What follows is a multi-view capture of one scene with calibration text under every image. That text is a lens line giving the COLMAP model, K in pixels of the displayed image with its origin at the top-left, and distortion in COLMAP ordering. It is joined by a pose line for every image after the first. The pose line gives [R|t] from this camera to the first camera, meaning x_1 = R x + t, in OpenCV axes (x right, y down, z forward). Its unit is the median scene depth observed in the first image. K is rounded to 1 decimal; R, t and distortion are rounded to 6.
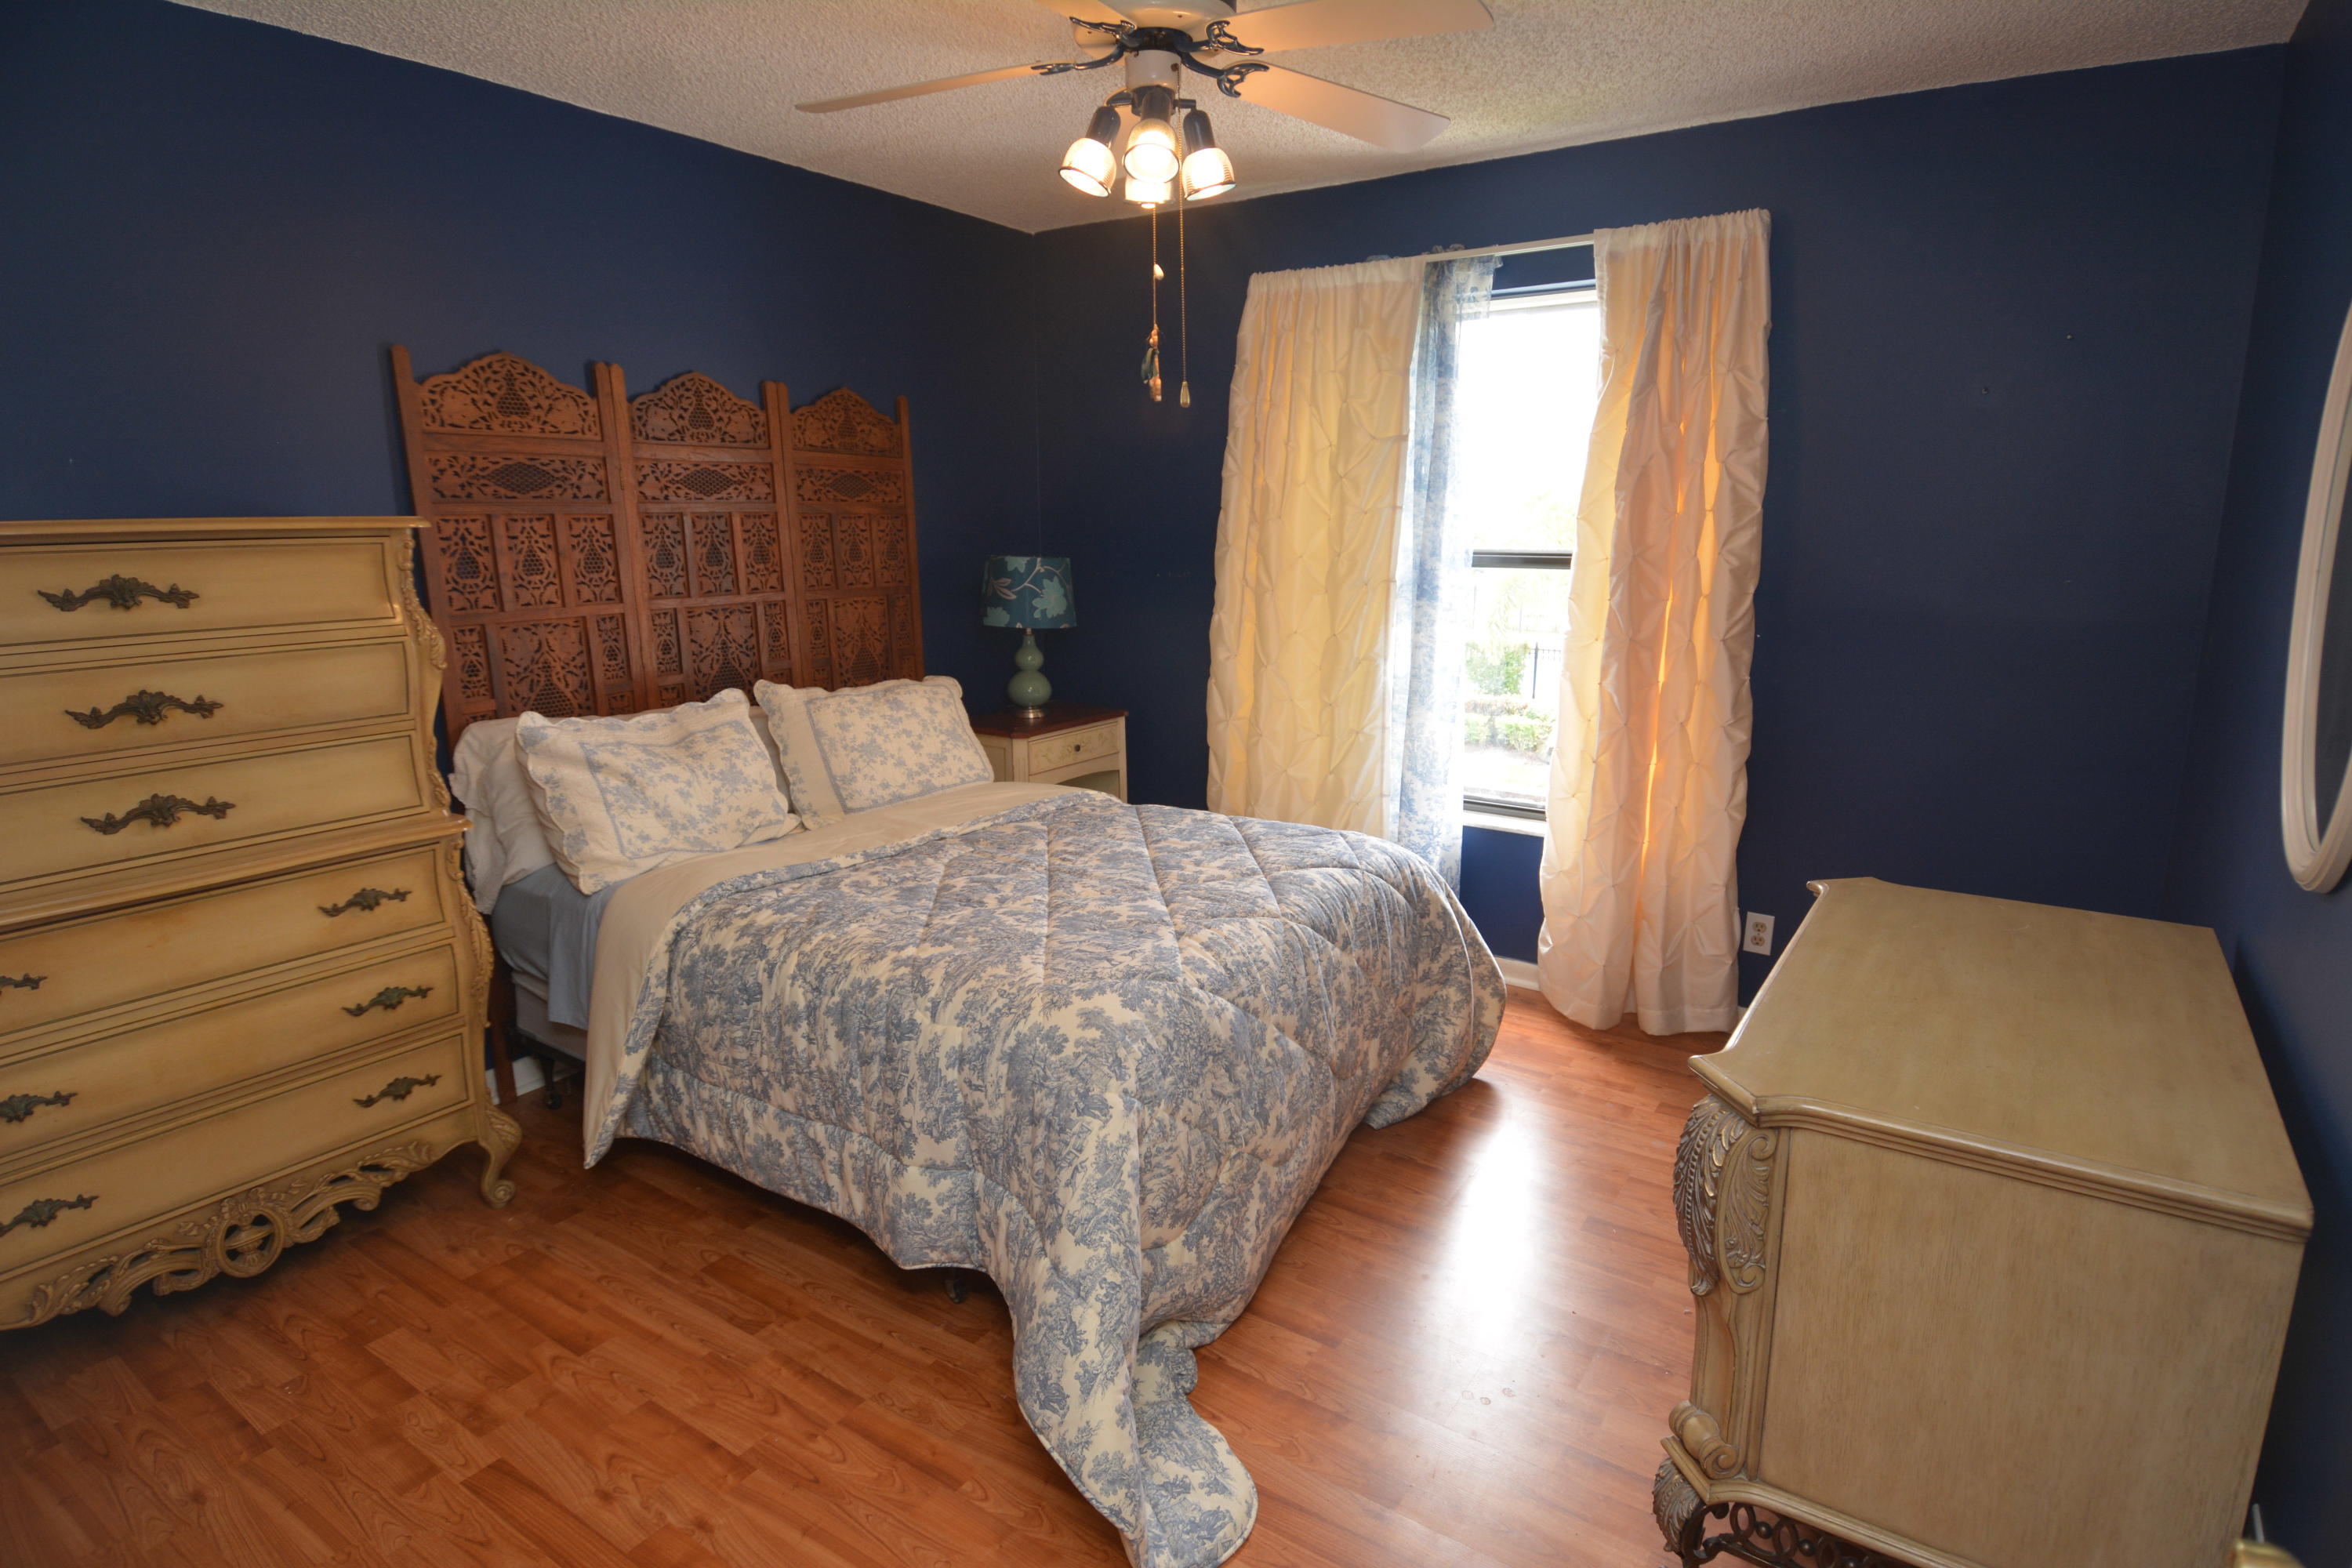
lens RADIAL K [[1223.7, 0, 1189.0], [0, 1223.7, 790.9], [0, 0, 1]] dist [0.034496, -0.032707]
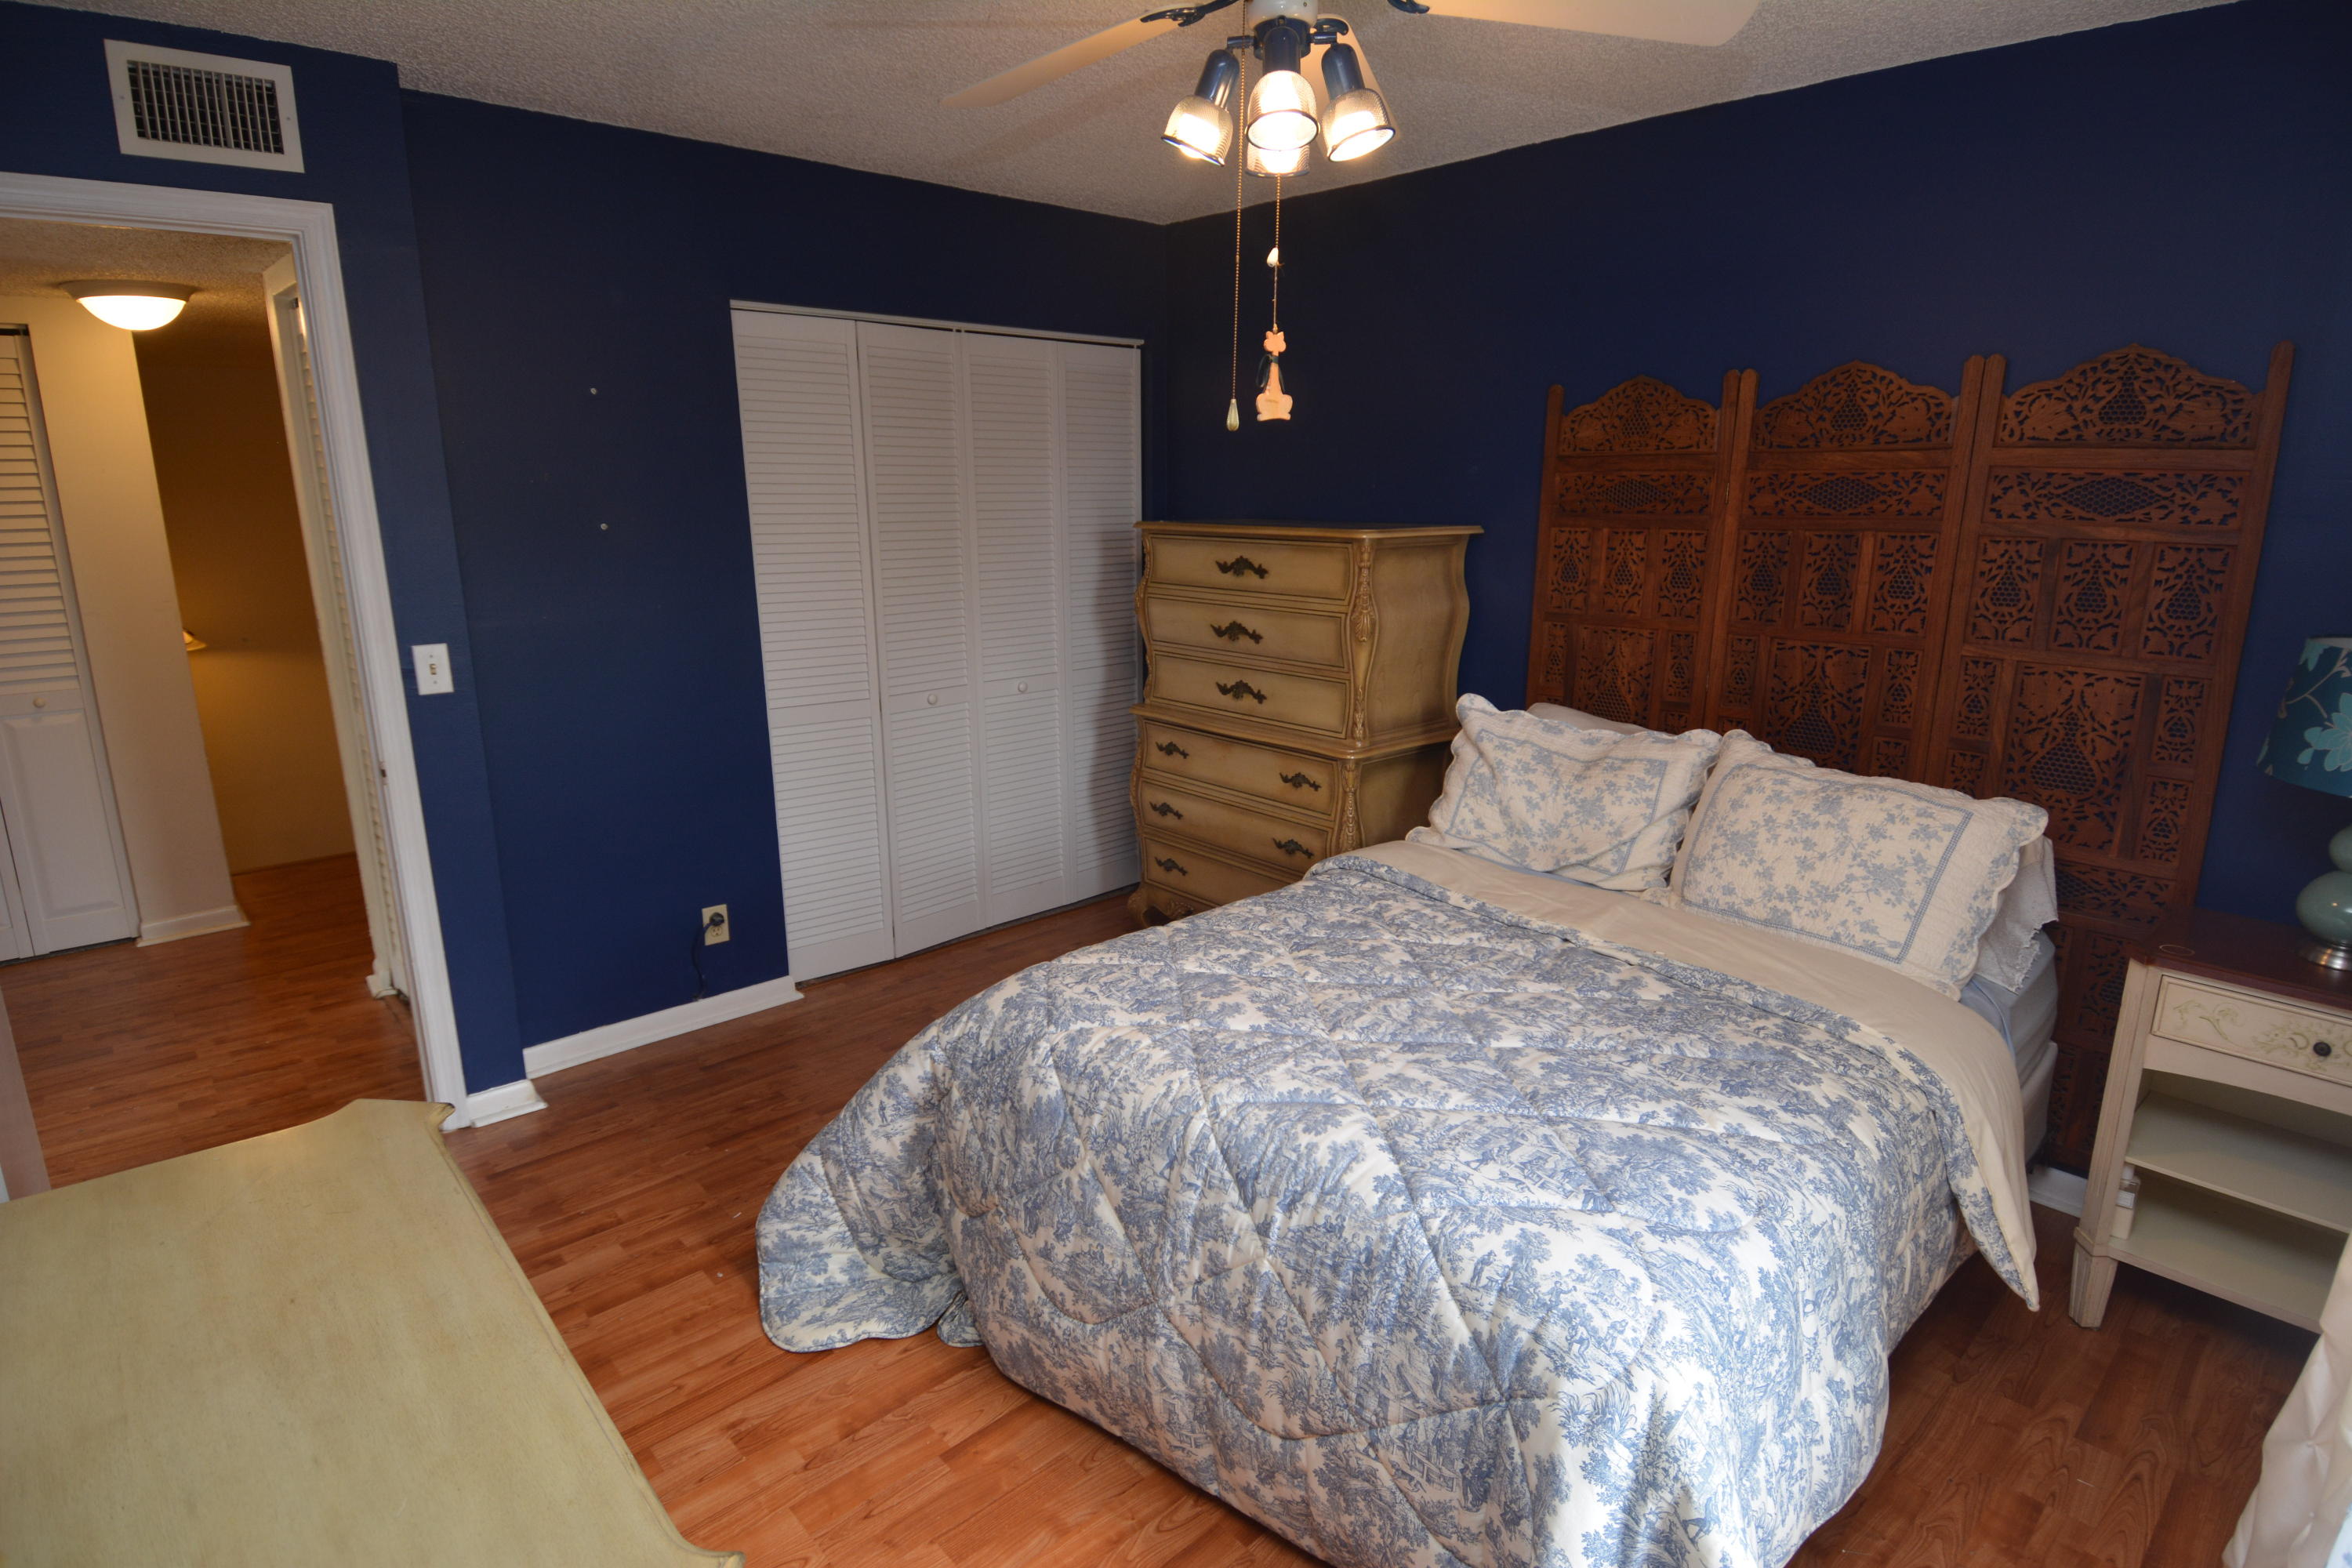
lens RADIAL K [[1223.7, 0, 1180.9], [0, 1223.7, 782.2], [0, 0, 1]] dist [0.034496, -0.032707]
pose [[-0.240948, 0.234962, -0.941667, 0.650386], [-0.212483, 0.933943, 0.287404, -0.257565], [0.946993, 0.269338, -0.175107, 0.935303]]
